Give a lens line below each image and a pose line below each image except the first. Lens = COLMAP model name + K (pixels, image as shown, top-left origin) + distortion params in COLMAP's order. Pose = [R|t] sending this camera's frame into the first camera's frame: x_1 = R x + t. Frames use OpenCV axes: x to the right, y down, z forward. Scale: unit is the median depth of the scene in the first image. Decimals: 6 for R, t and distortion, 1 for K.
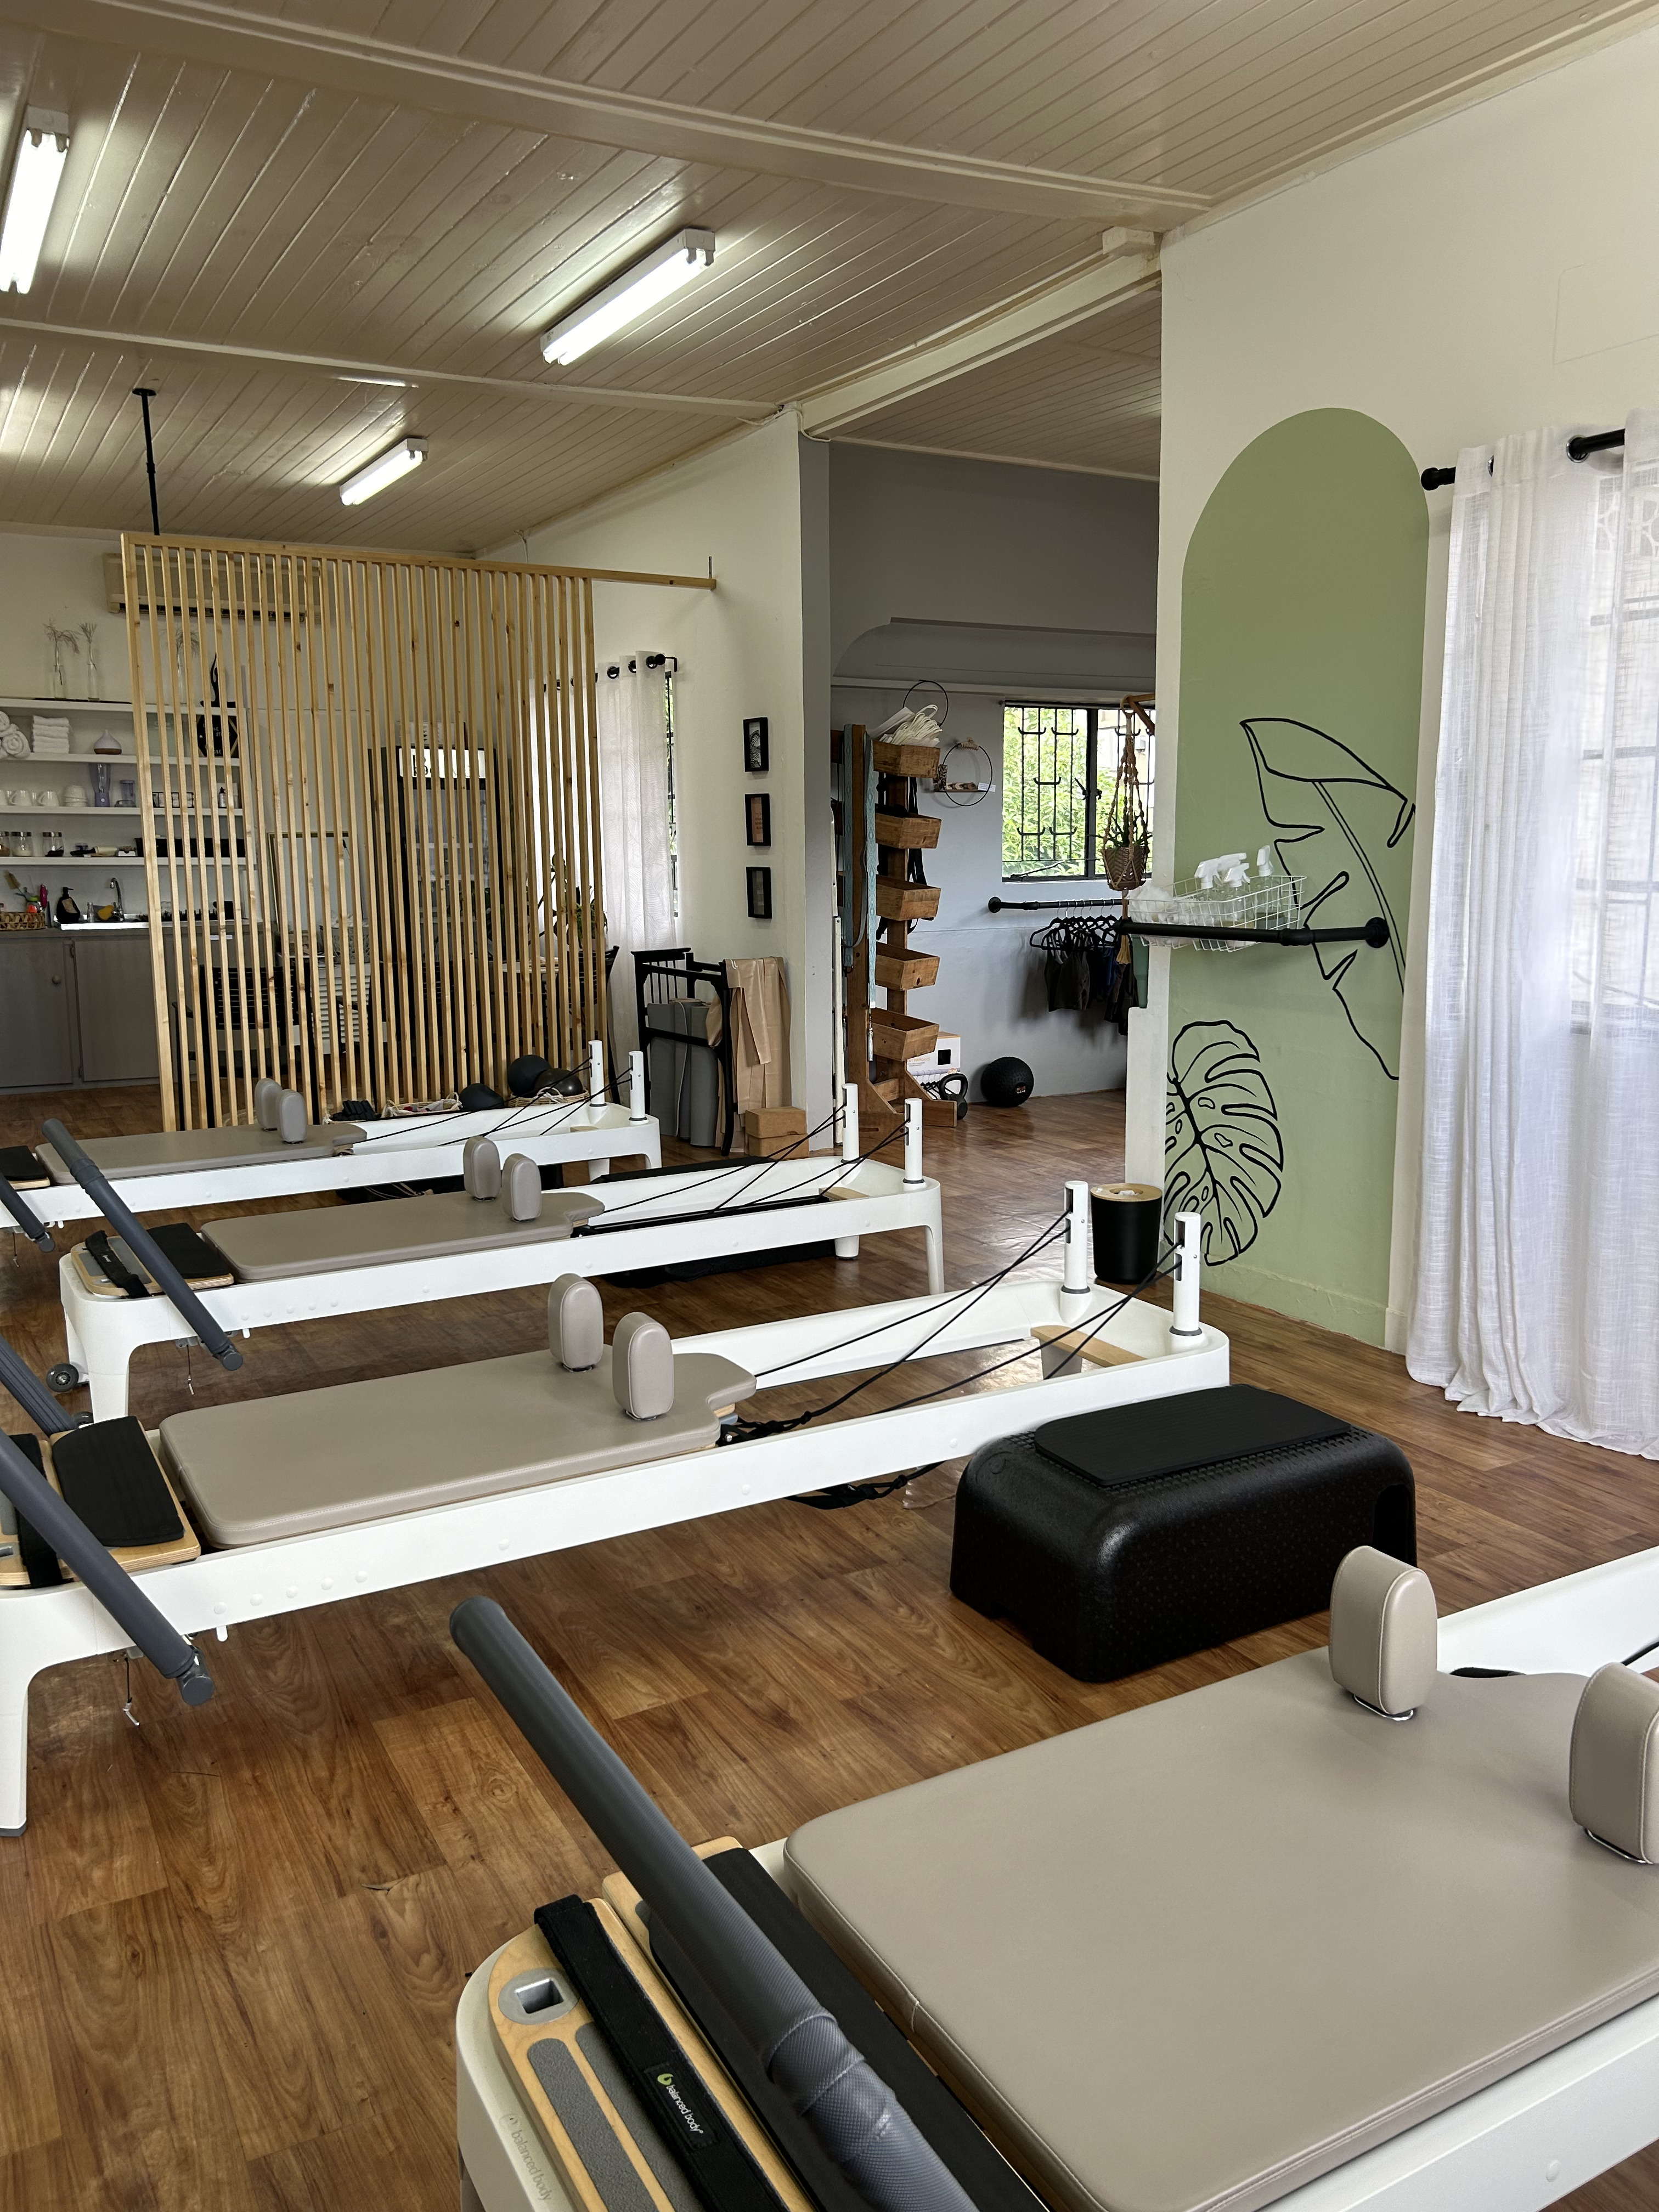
lens RADIAL K [[1676.9, 0, 836.6], [0, 1676.9, 1111.4], [0, 0, 1]] dist [0.036076, -0.037437]
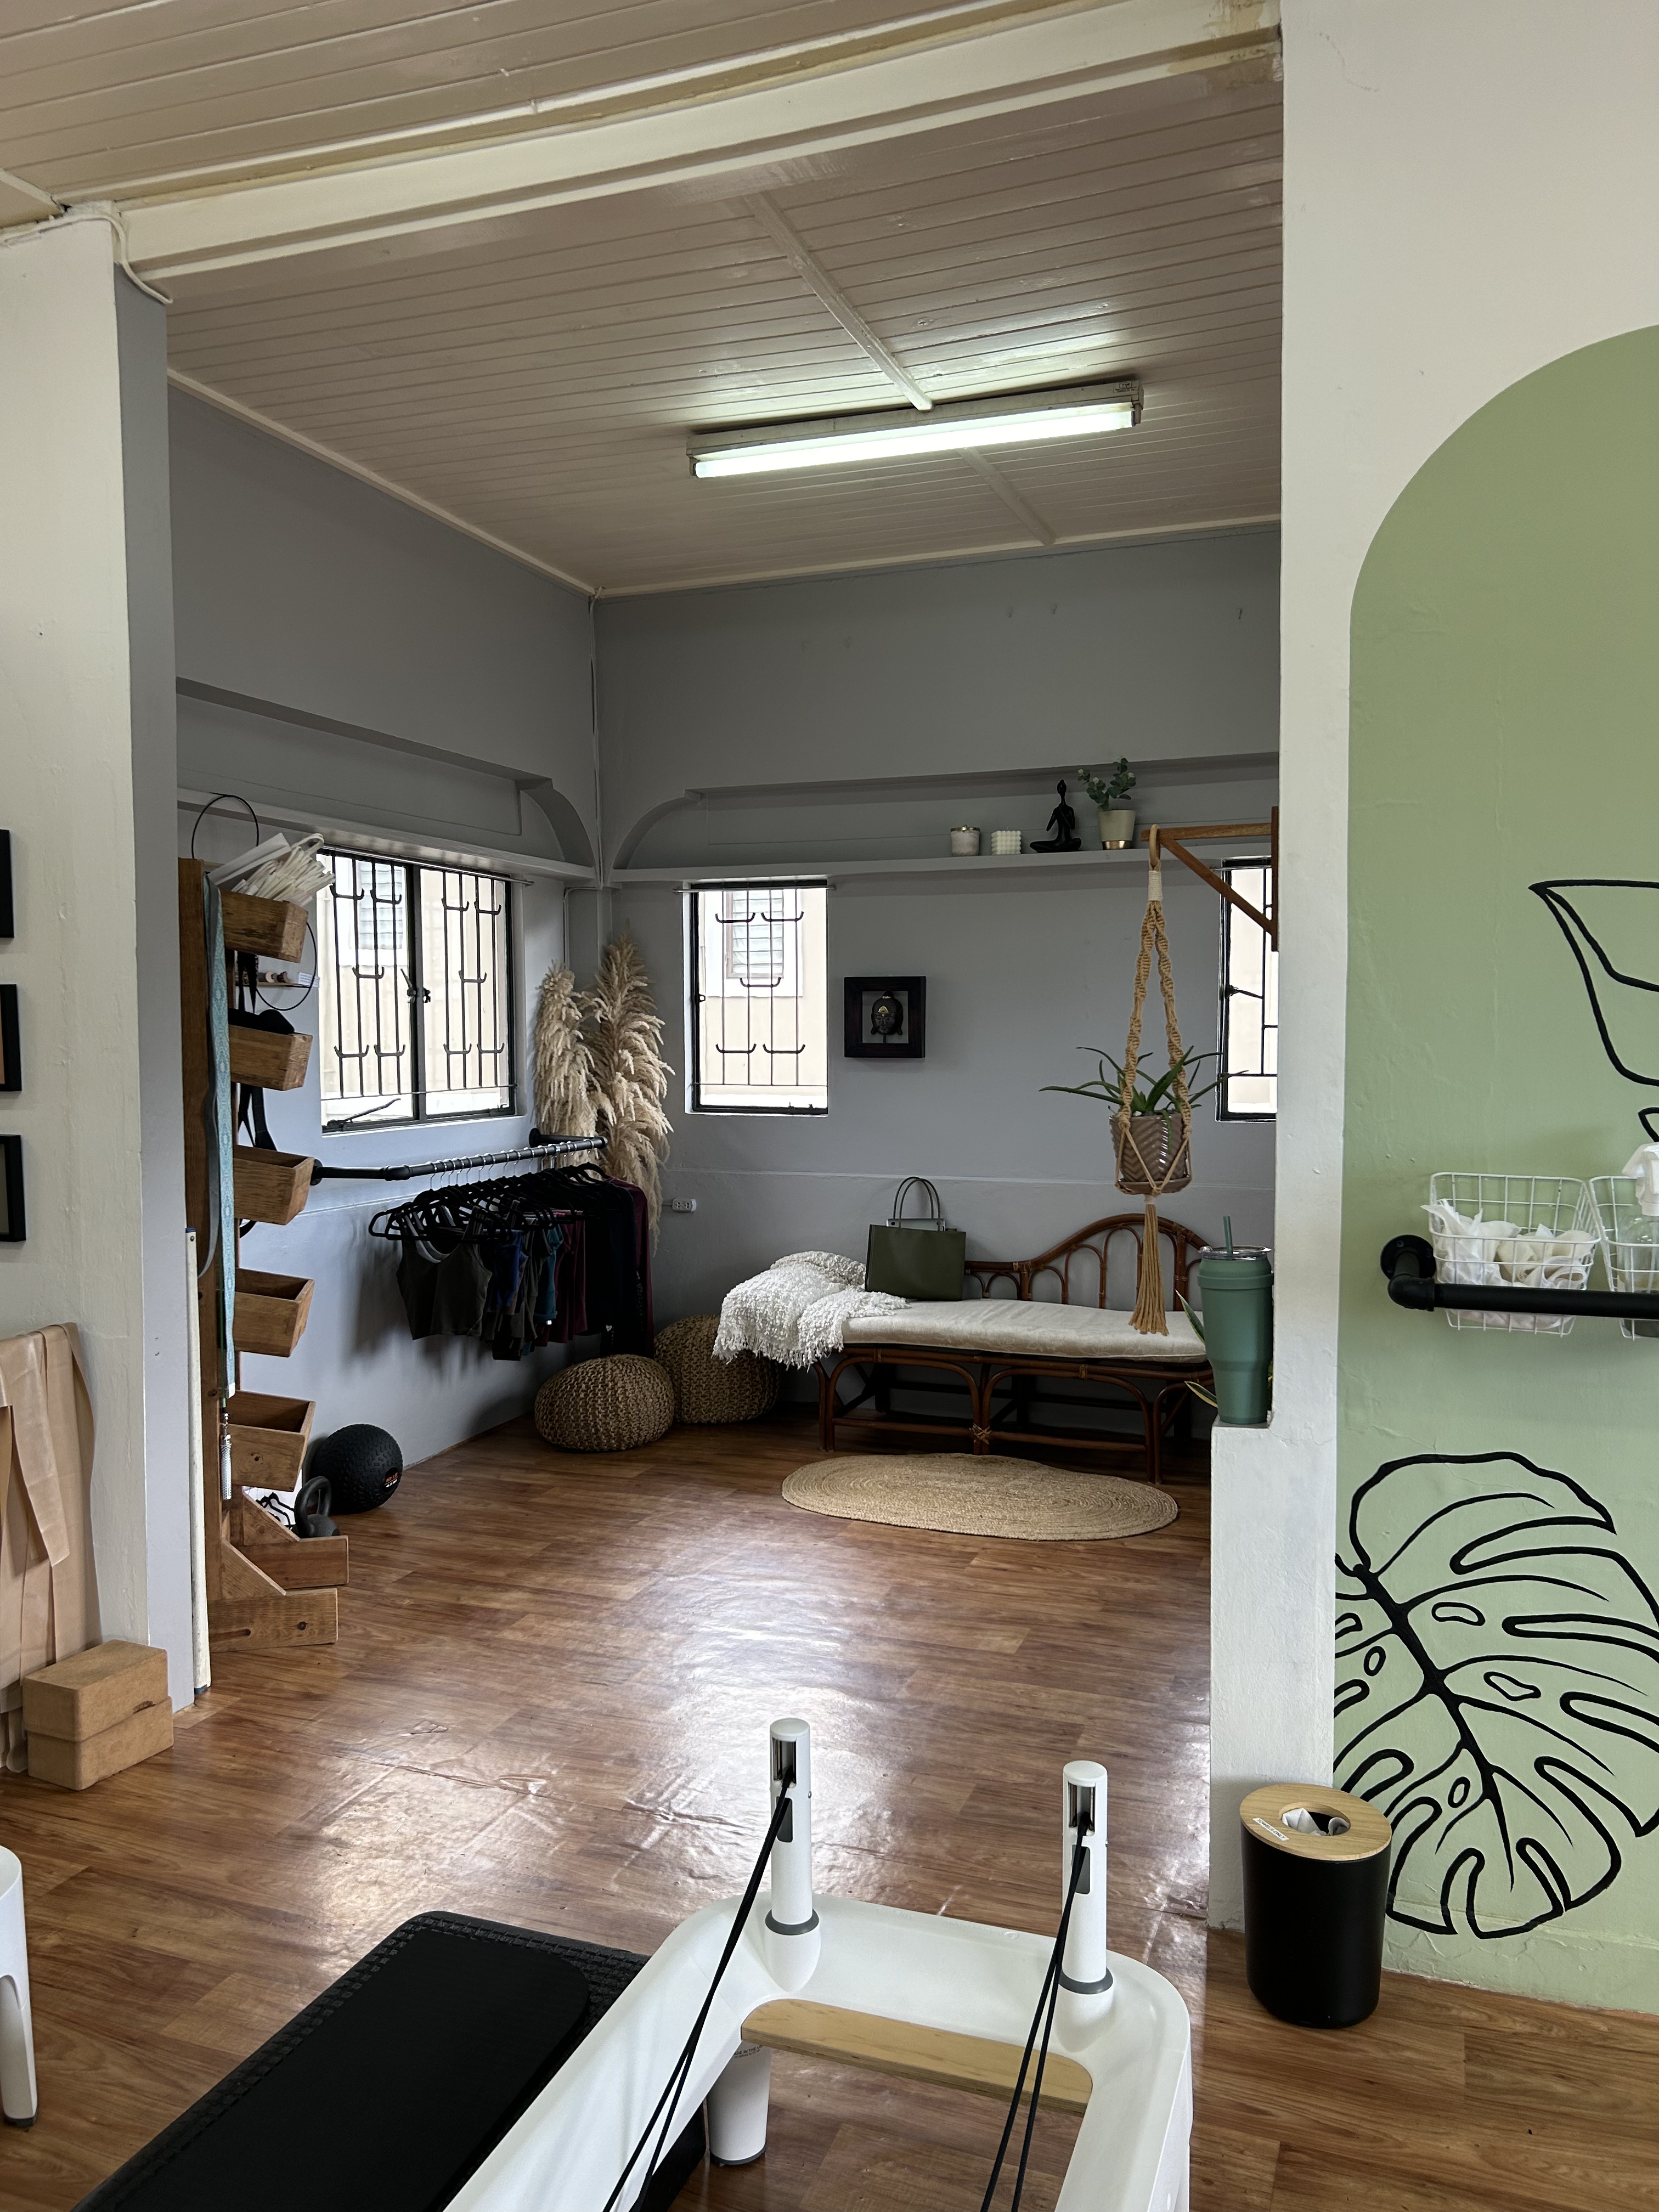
lens RADIAL K [[1676.9, 0, 836.6], [0, 1676.9, 1111.4], [0, 0, 1]] dist [0.036076, -0.037437]
pose [[0.769243, -0.024980, 0.638468, -0.242932], [0.097887, 0.992047, -0.079122, -0.131475], [-0.631414, 0.123361, 0.765571, 0.694159]]
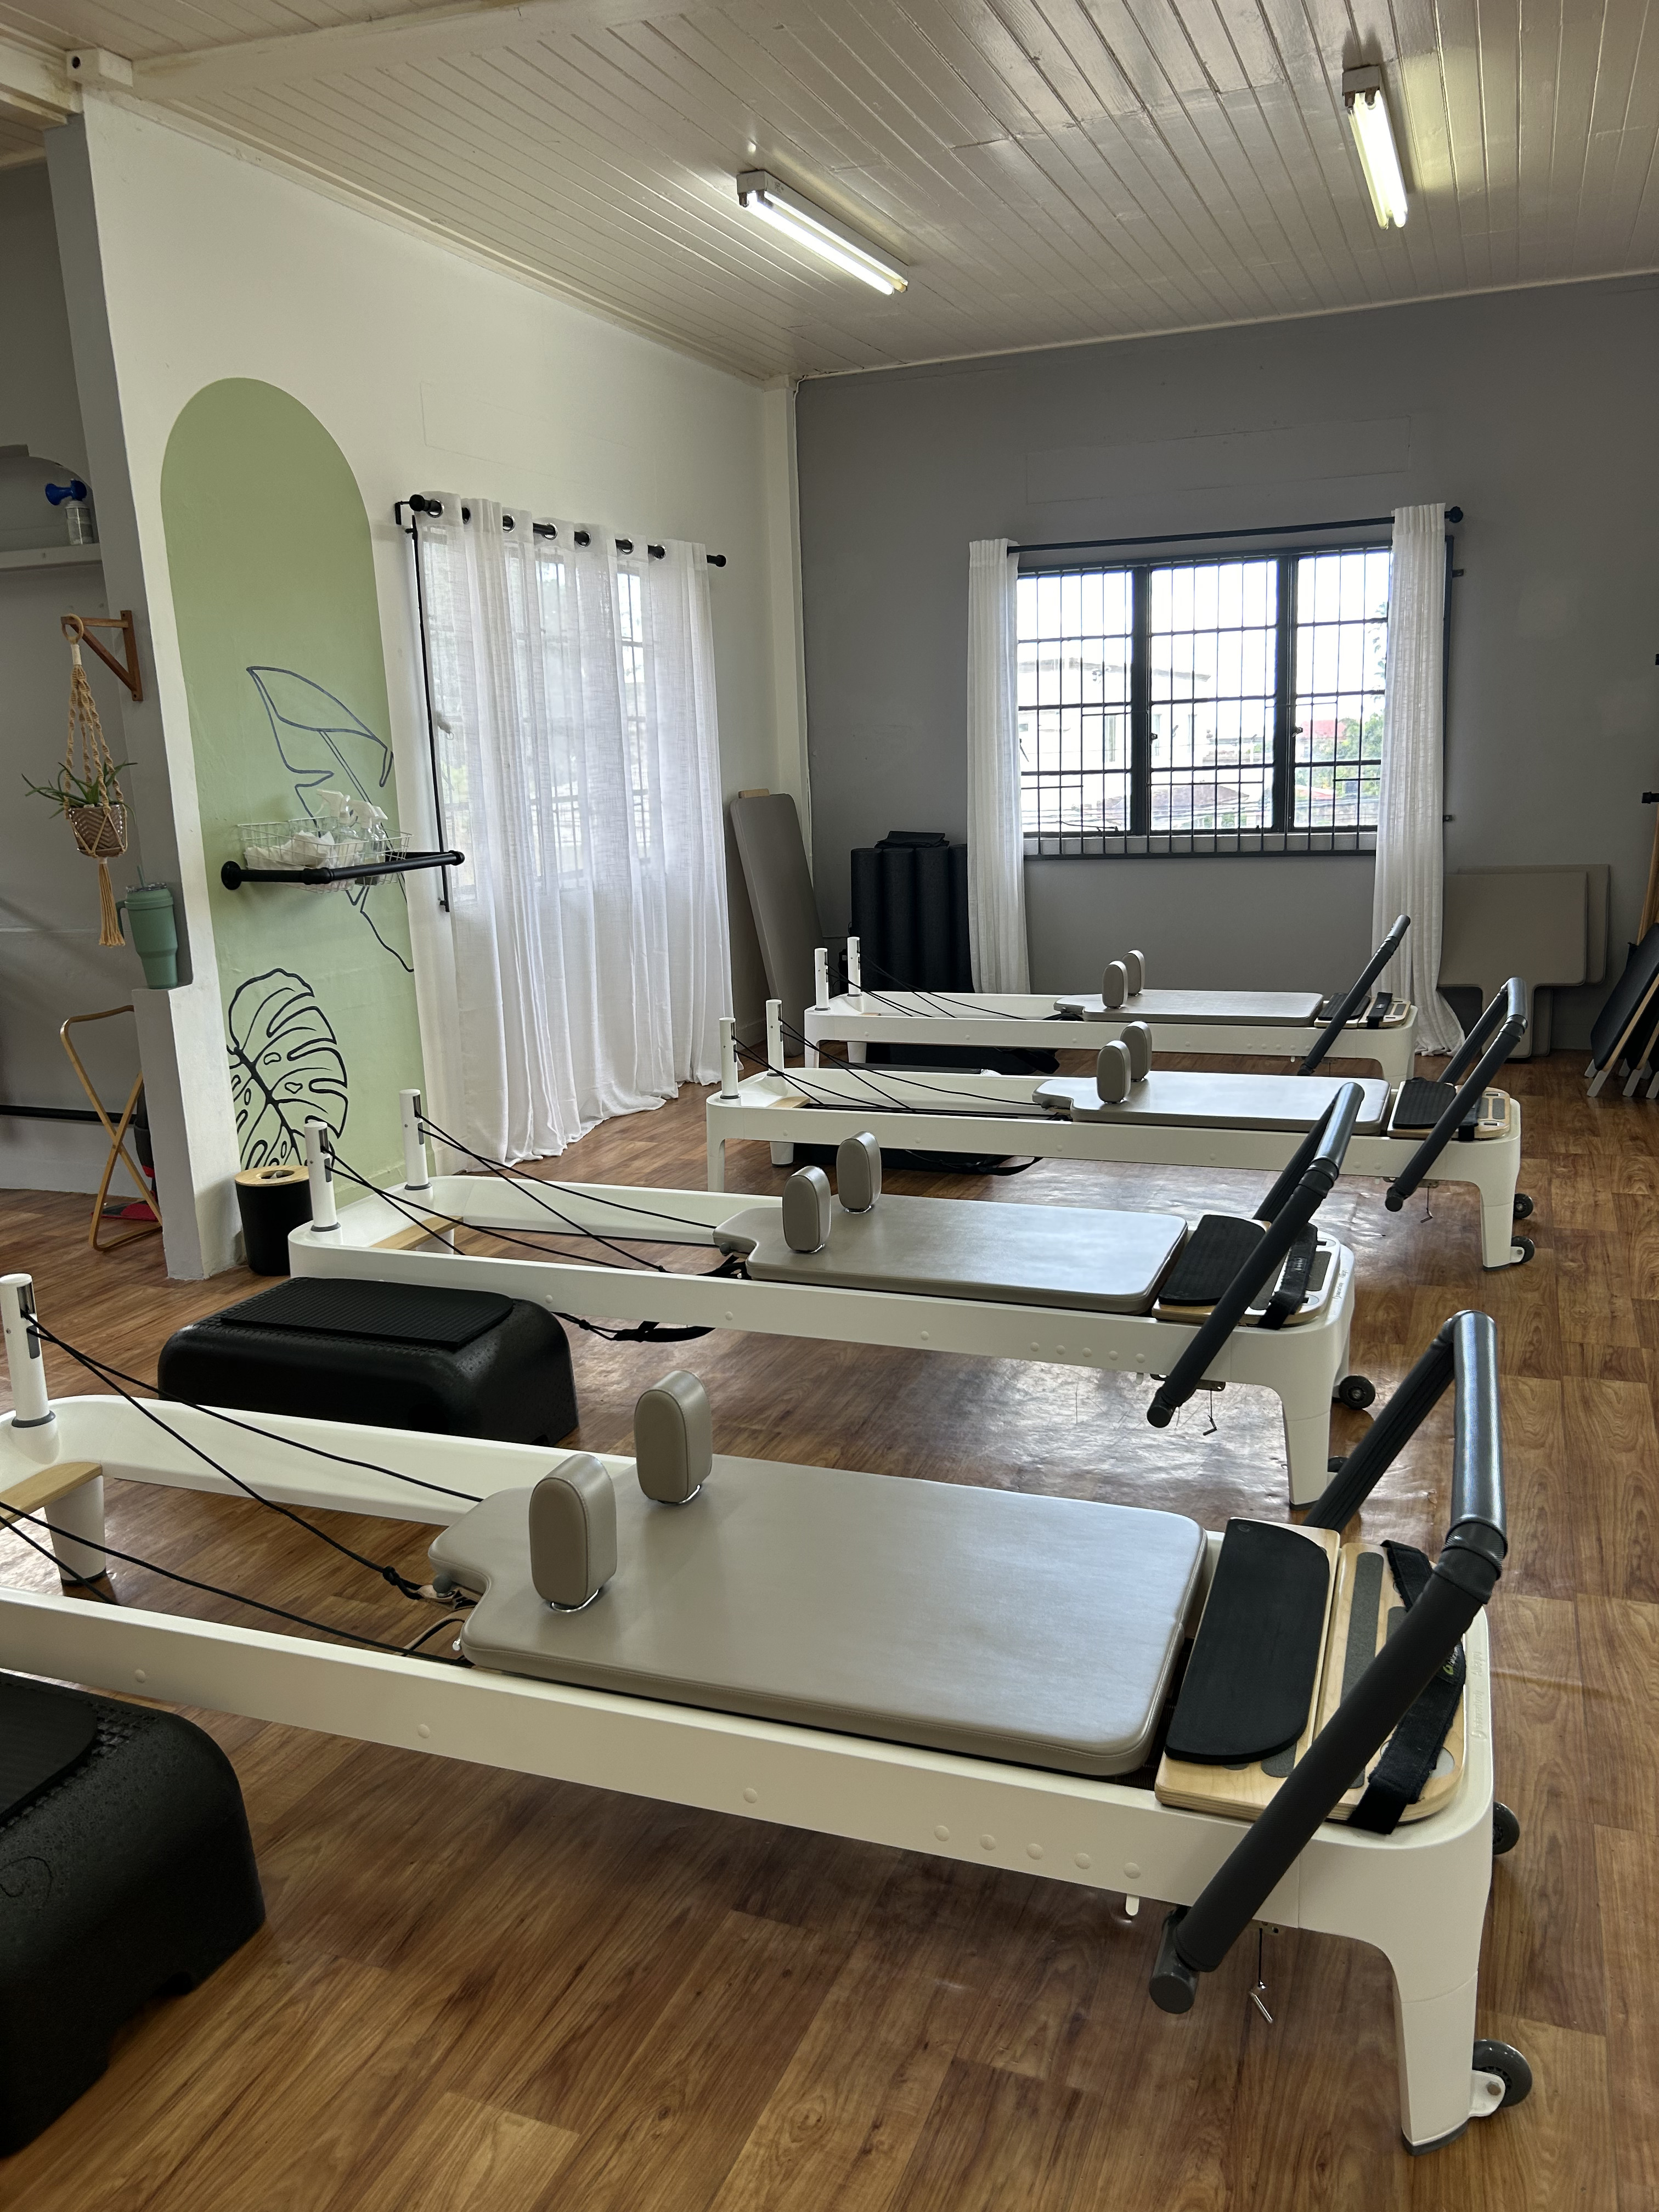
lens RADIAL K [[1676.9, 0, 836.6], [0, 1676.9, 1111.4], [0, 0, 1]] dist [0.036076, -0.037437]
pose [[-0.626540, -0.133213, 0.767920, -0.725944], [0.170317, 0.938070, 0.301690, -0.210961], [-0.760552, 0.319811, -0.565050, 1.286866]]
